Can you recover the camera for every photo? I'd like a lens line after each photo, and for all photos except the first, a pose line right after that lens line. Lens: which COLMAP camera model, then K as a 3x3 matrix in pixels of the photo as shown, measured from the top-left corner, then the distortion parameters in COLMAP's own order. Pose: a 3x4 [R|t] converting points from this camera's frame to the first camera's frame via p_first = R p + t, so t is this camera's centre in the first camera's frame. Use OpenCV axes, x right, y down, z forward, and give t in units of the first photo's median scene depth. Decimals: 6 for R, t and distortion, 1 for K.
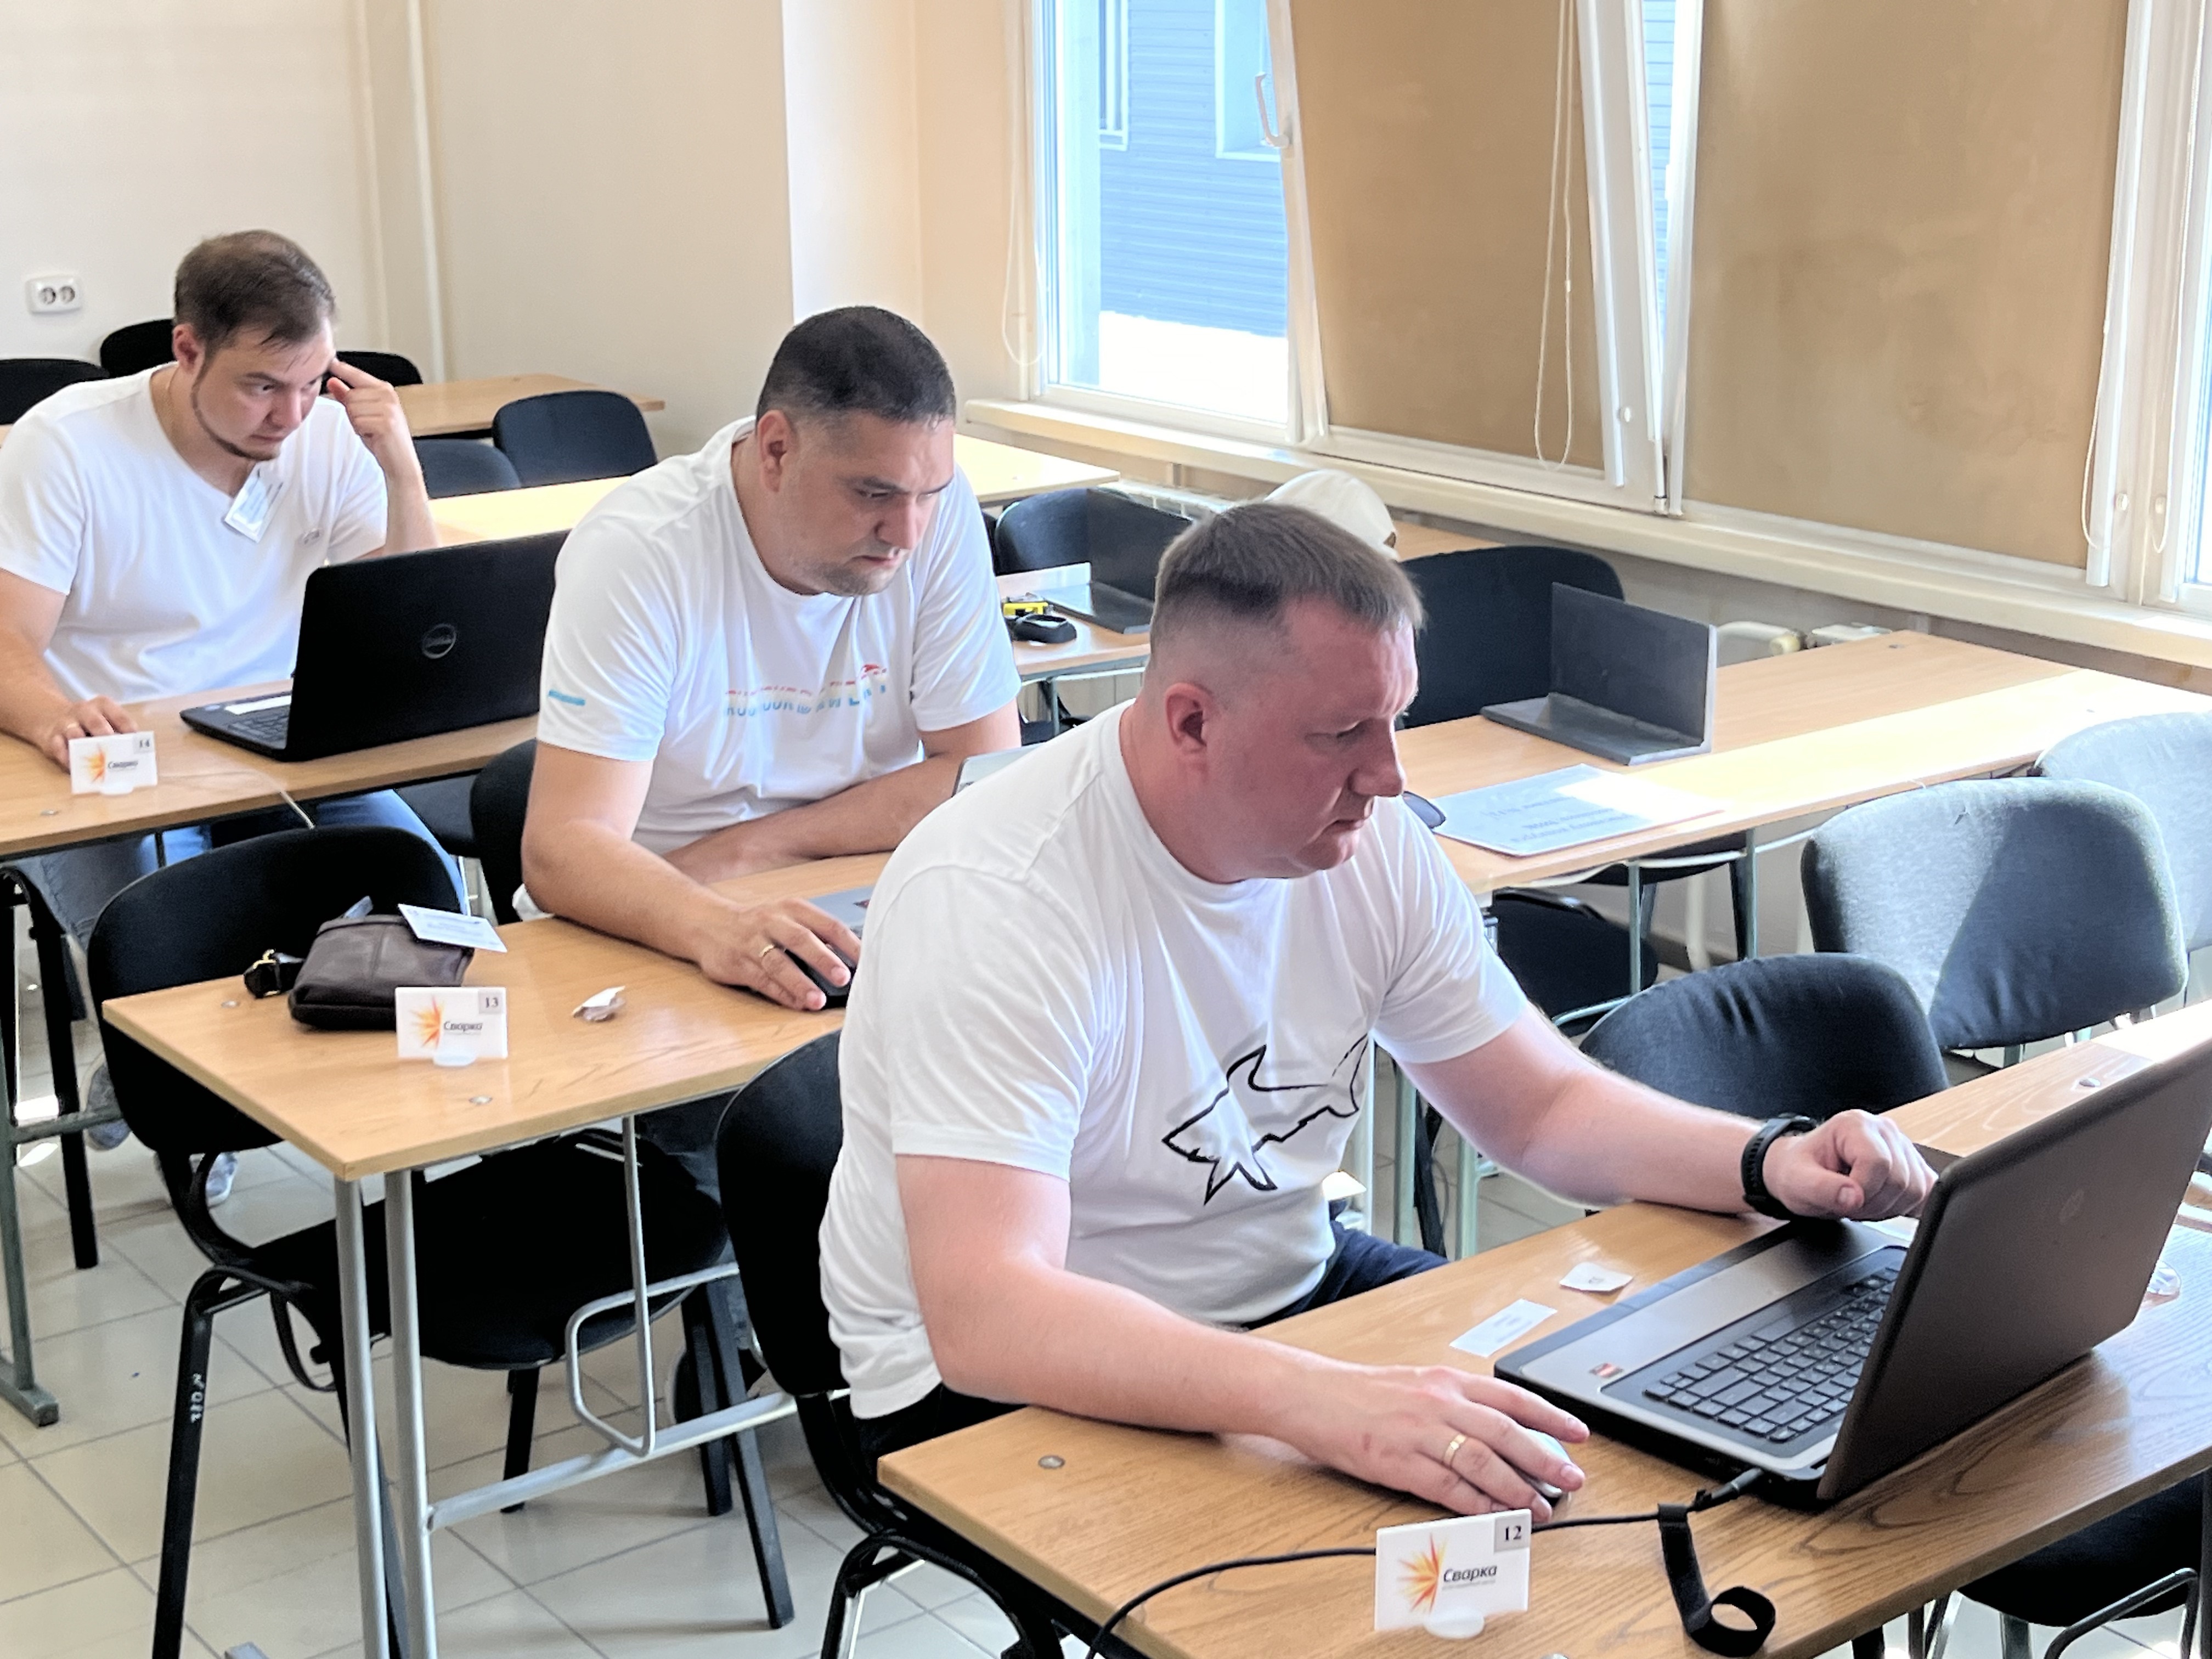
lens RADIAL K [[3131.1, 0, 1105.6], [0, 3131.1, 835.1], [0, 0, 1]] dist [-0.030236, 0.000000]
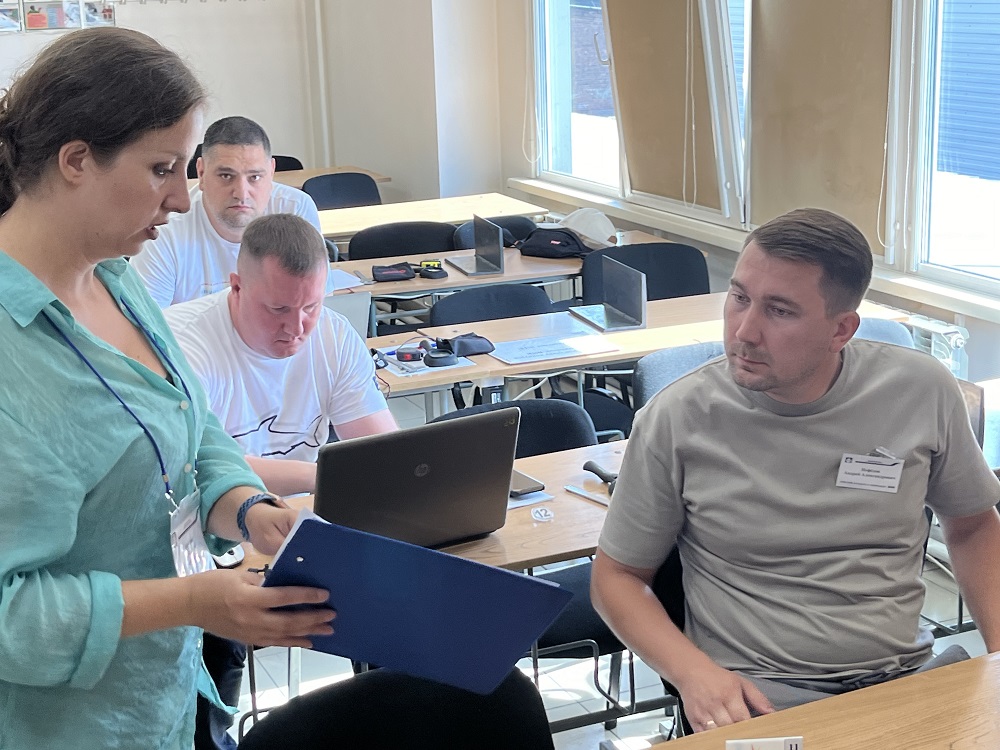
lens RADIAL K [[1558.0, 0, 500.4], [0, 1558.0, 372.2], [0, 0, 1]] dist [-0.015158, 0.000000]
pose [[0.967469, 0.043705, -0.249186, 0.300167], [-0.049184, 0.998665, -0.015803, 0.023520], [0.248163, 0.027545, 0.968327, -0.105757]]
